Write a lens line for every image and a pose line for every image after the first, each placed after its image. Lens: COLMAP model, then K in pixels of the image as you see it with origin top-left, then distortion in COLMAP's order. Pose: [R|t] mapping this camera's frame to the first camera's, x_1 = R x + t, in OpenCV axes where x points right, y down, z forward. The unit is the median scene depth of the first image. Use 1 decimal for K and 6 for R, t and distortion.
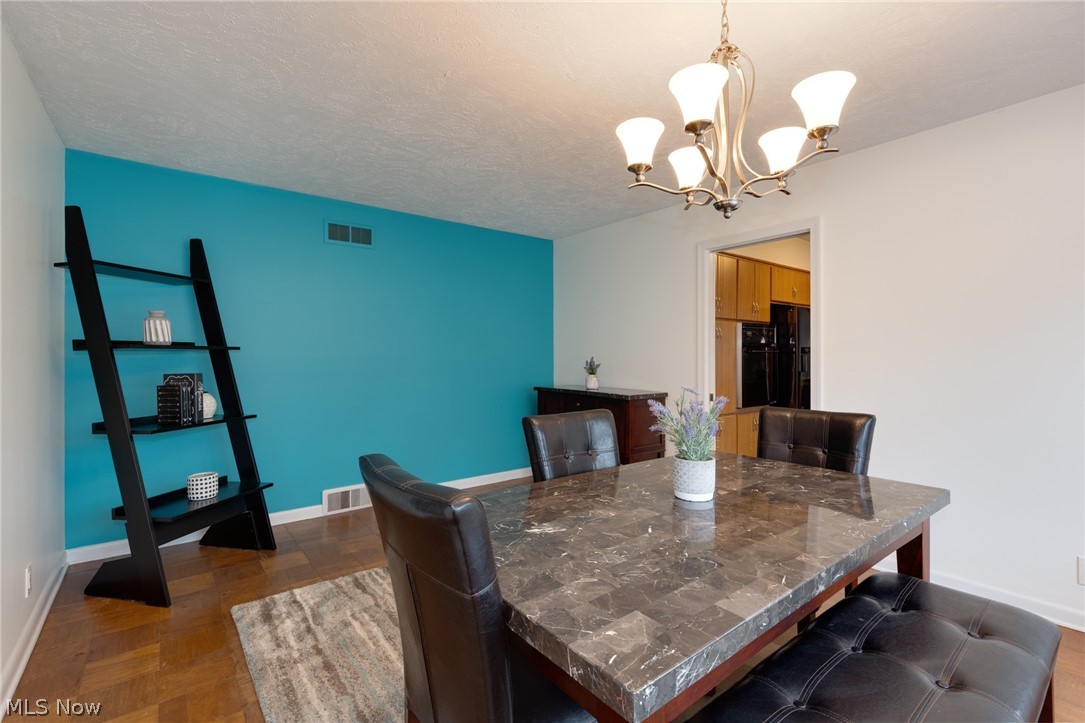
lens RADIAL K [[485.2, 0, 540.3], [0, 485.2, 362.7], [0, 0, 1]] dist [-0.000326, -0.000224]
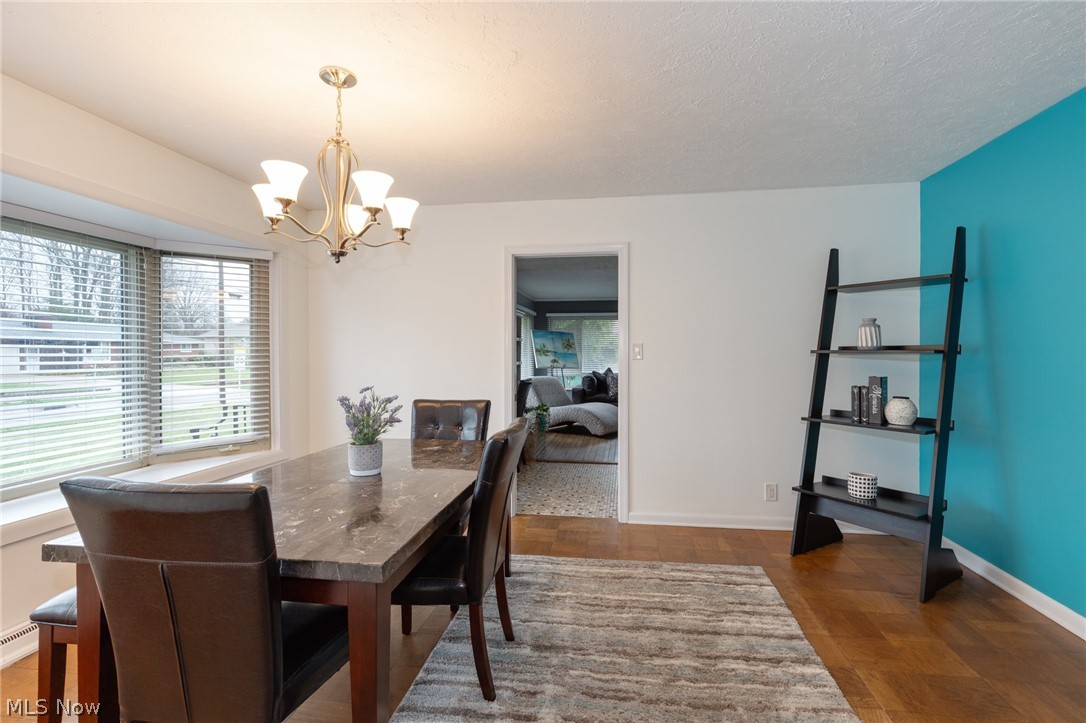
lens RADIAL K [[485.7, 0, 544.3], [0, 485.7, 359.5], [0, 0, 1]] dist [-0.000326, -0.000224]
pose [[-0.726276, 0.005312, -0.687383, 0.536914], [-0.005576, 0.999892, 0.013618, -0.025944], [0.687381, 0.013724, -0.726167, 1.370146]]
